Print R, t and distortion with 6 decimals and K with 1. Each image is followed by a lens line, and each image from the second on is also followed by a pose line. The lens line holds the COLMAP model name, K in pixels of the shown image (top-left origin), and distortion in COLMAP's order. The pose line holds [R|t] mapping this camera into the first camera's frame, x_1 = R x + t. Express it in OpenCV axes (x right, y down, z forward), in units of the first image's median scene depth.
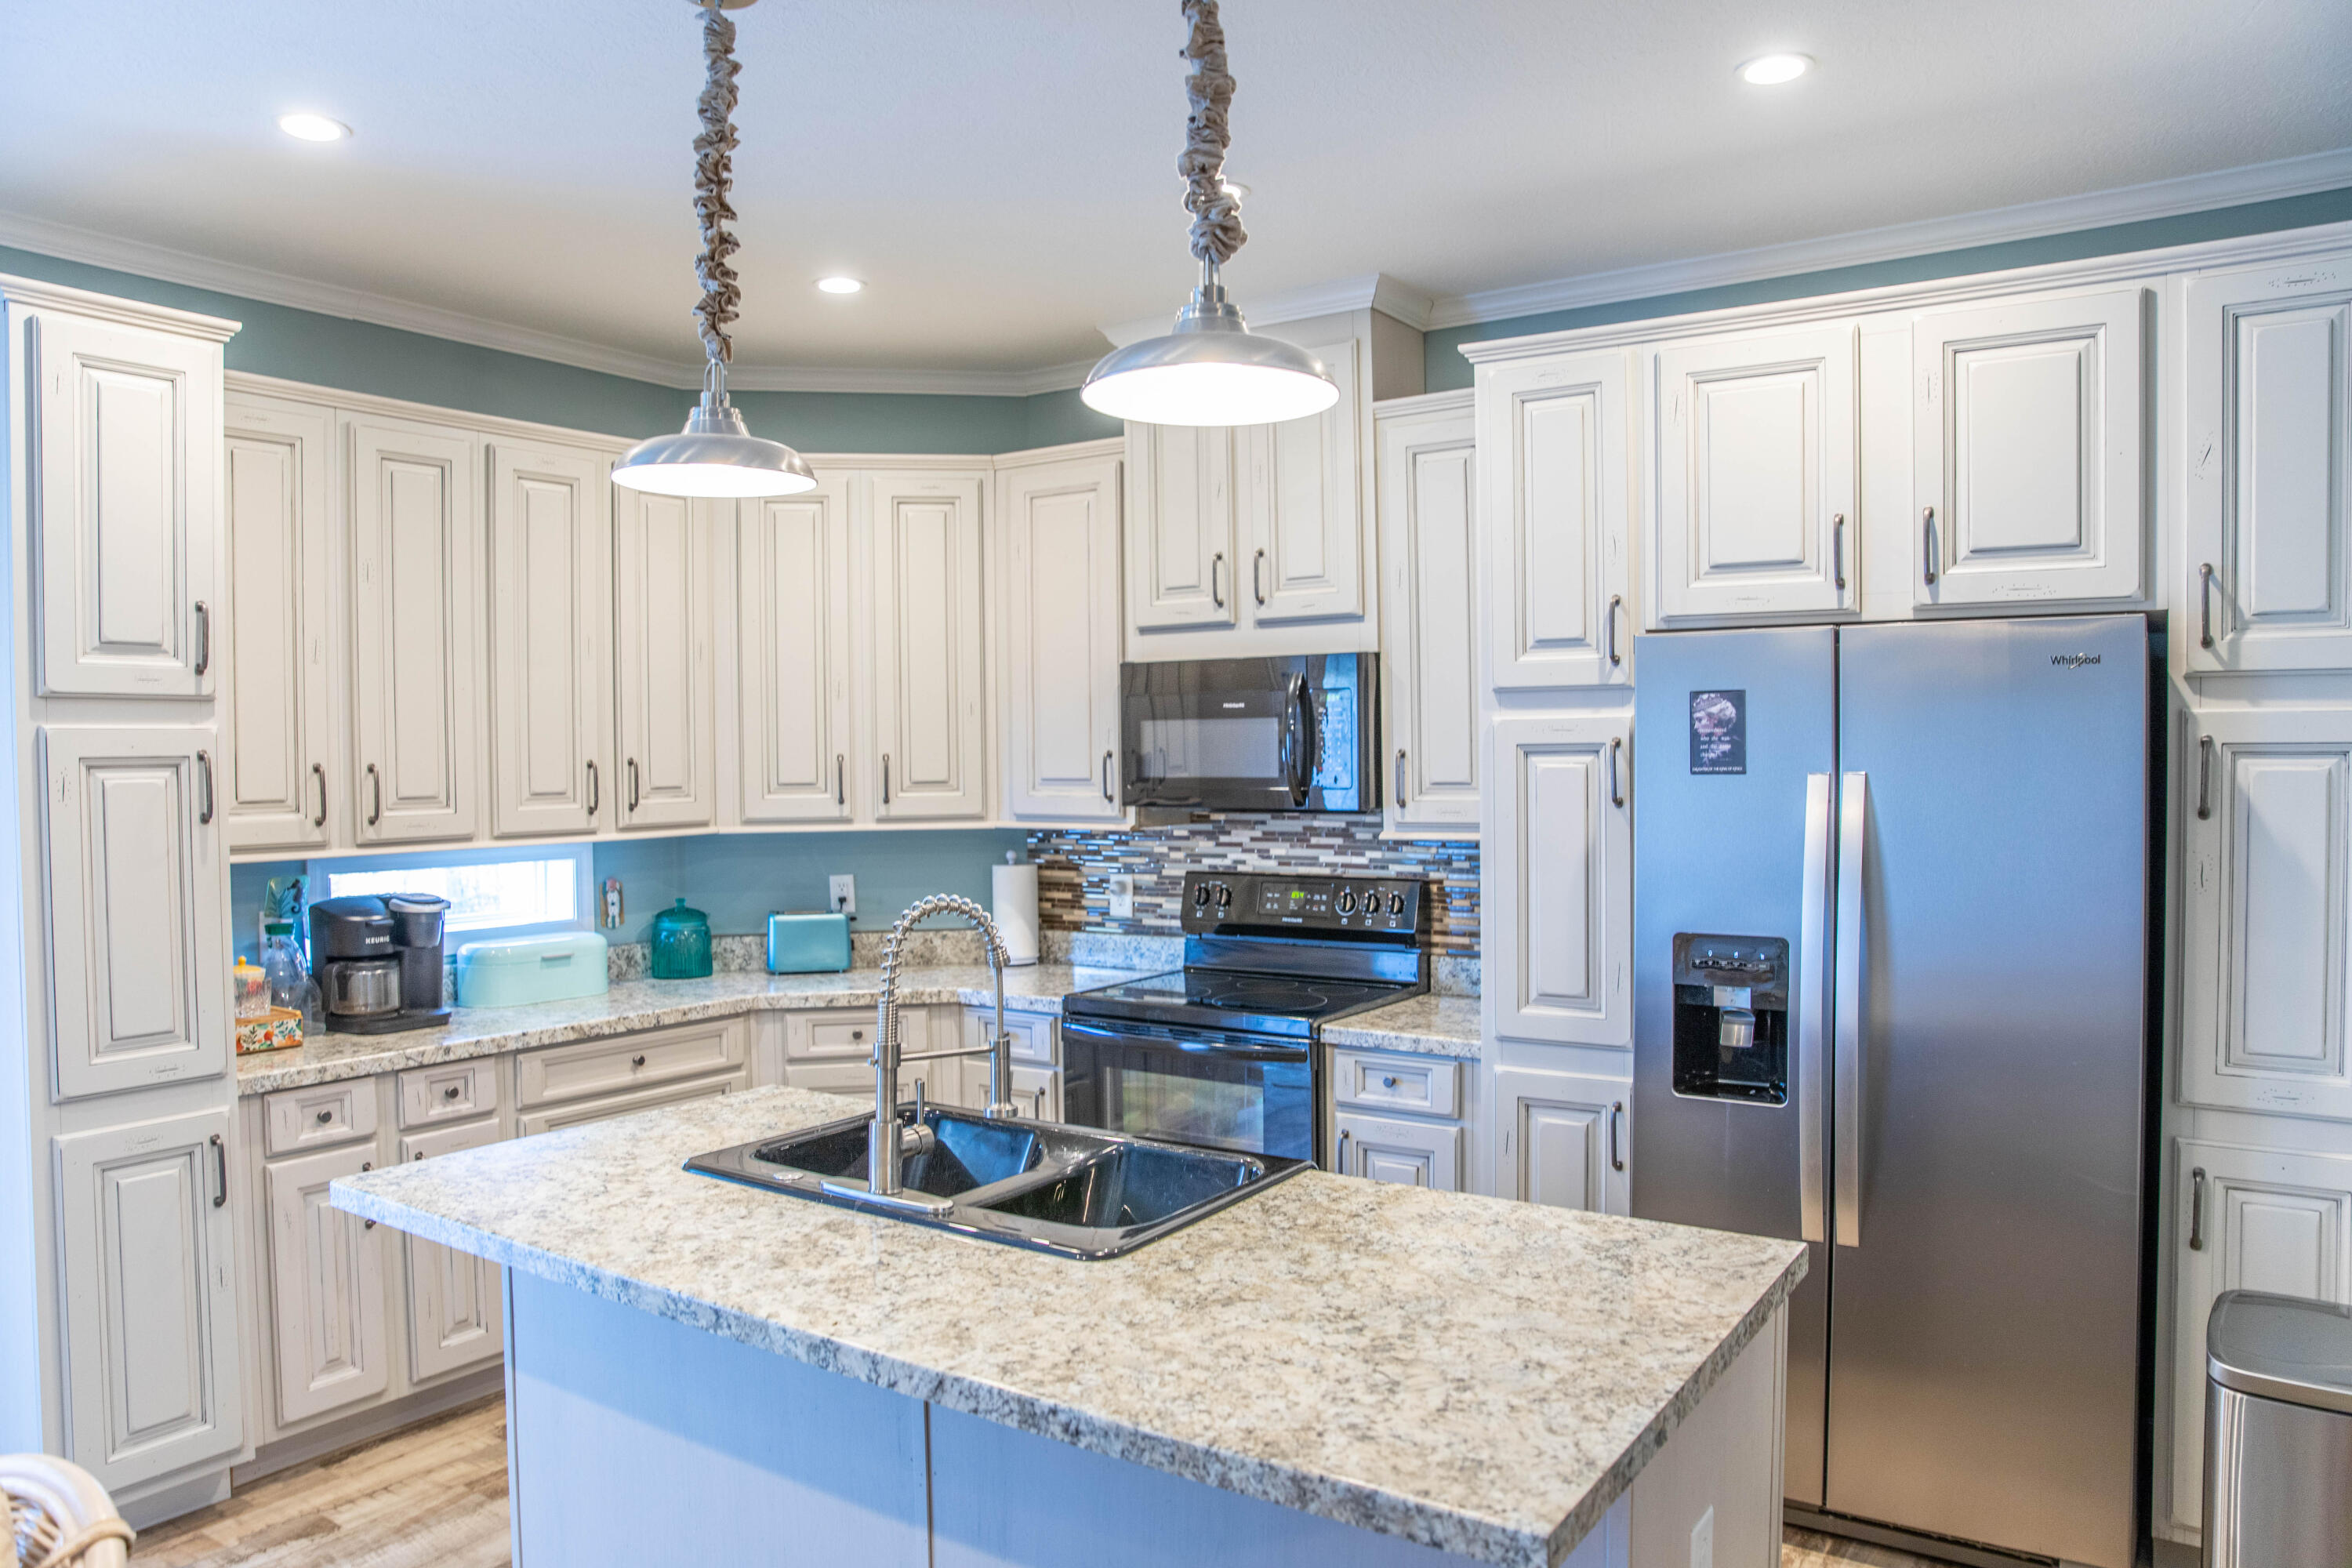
lens RADIAL K [[1647.4, 0, 1176.0], [0, 1647.4, 784.0], [0, 0, 1]] dist [-0.123980, 0.097090]
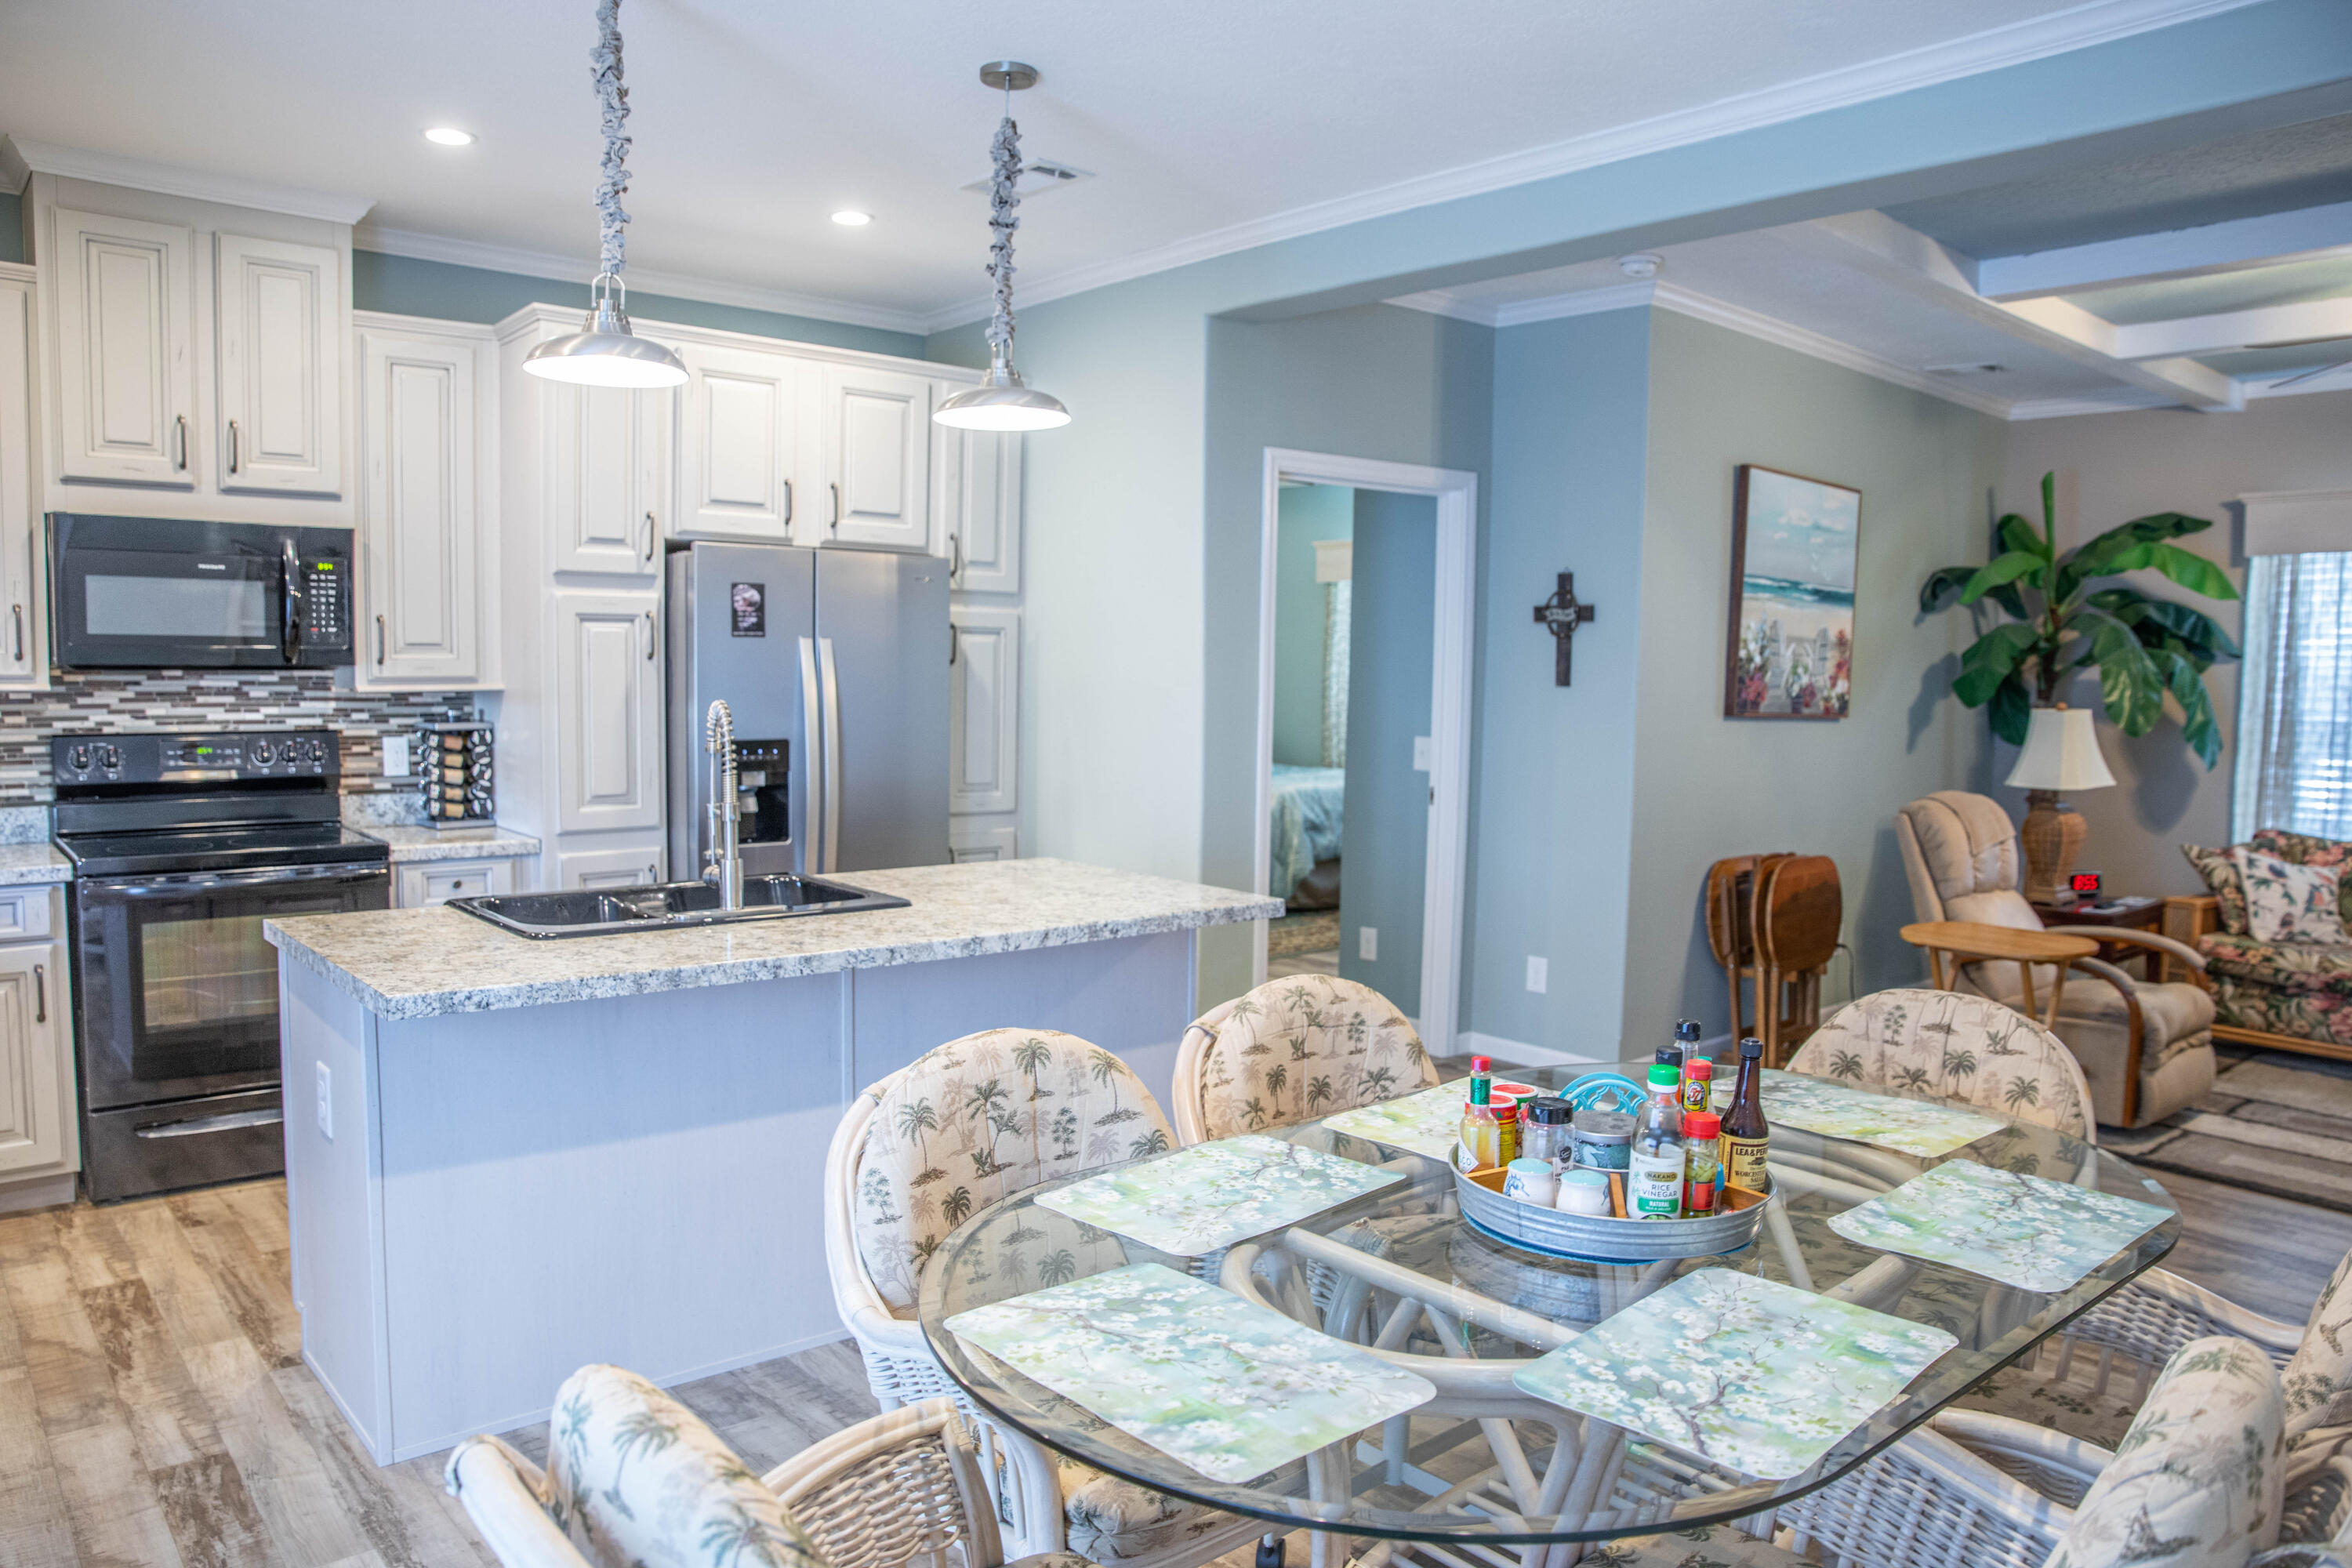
lens RADIAL K [[1626.3, 0, 1195.8], [0, 1626.3, 735.8], [0, 0, 1]] dist [-0.114426, 0.085332]
pose [[0.246549, -0.029686, 0.968676, -0.854397], [0.005756, 0.999558, 0.029168, 0.037229], [-0.969113, -0.001615, 0.246611, 0.161676]]
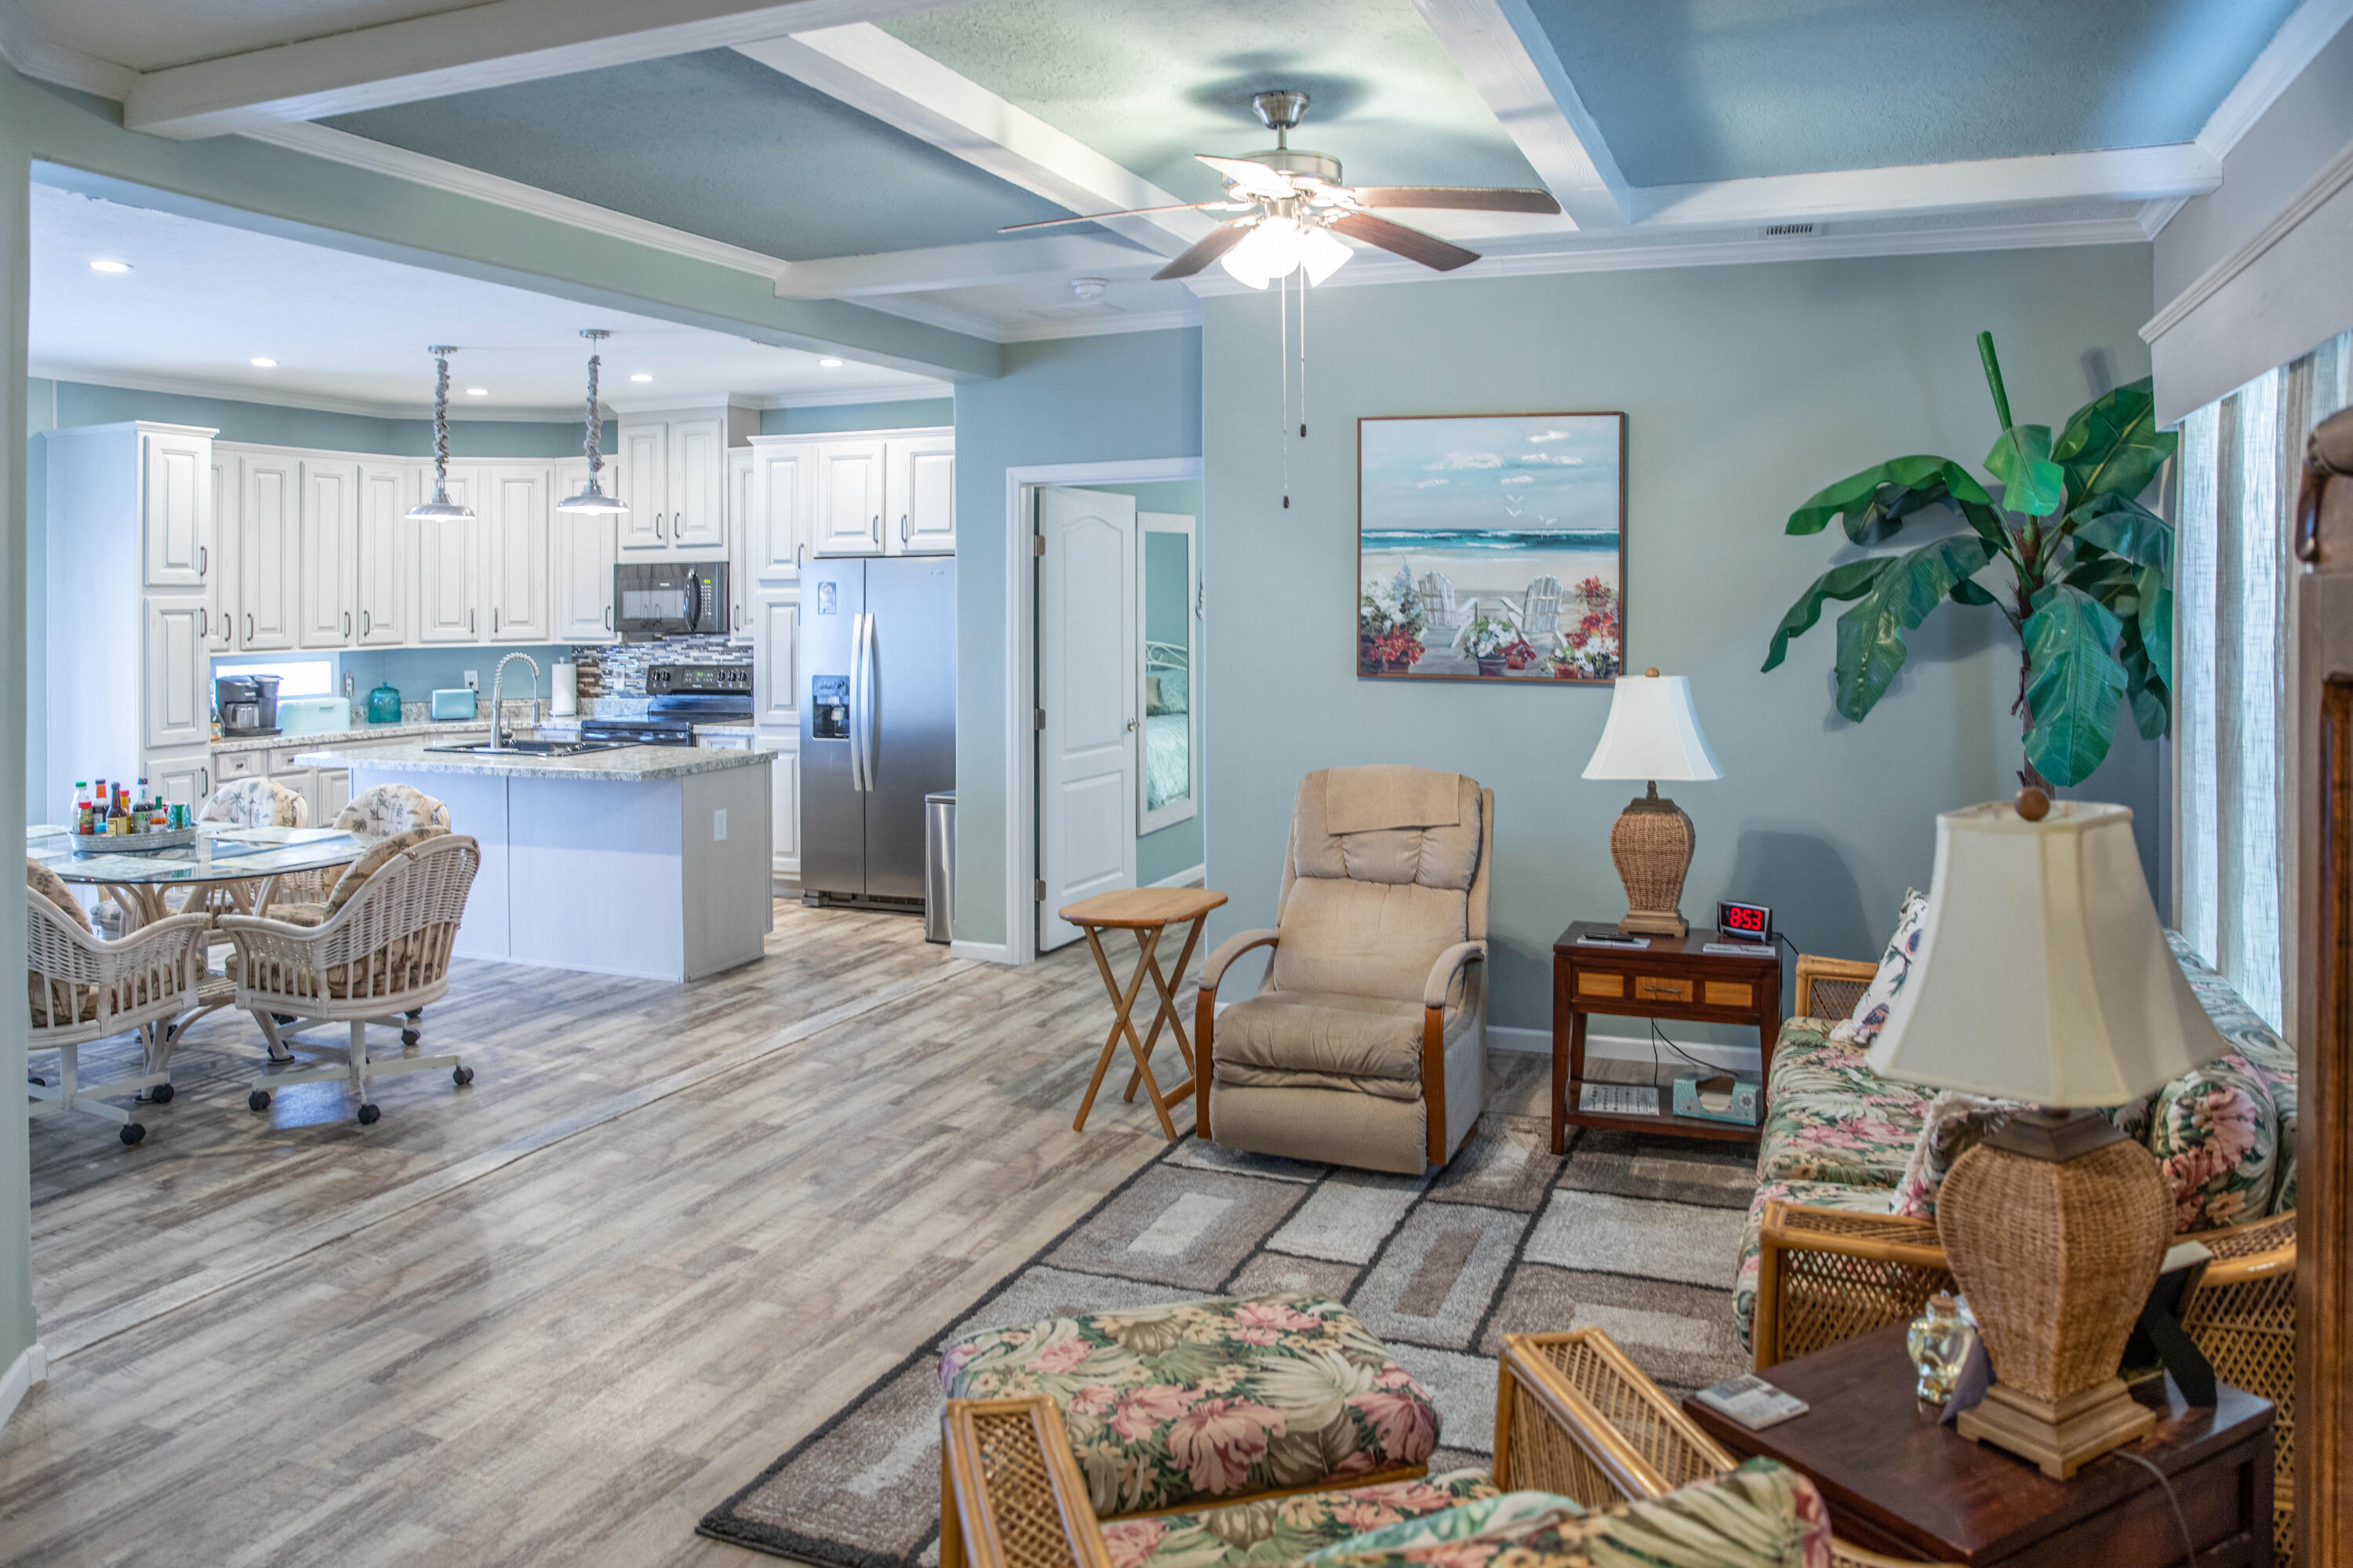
lens RADIAL K [[1764.1, 0, 1167.1], [0, 1764.1, 539.2], [0, 0, 1]] dist [-0.048211, -0.003443]
pose [[0.981042, 0.002544, 0.193778, 0.257064], [0.008316, 0.998440, -0.055211, 0.027740], [-0.193616, 0.055776, 0.979491, -1.522226]]
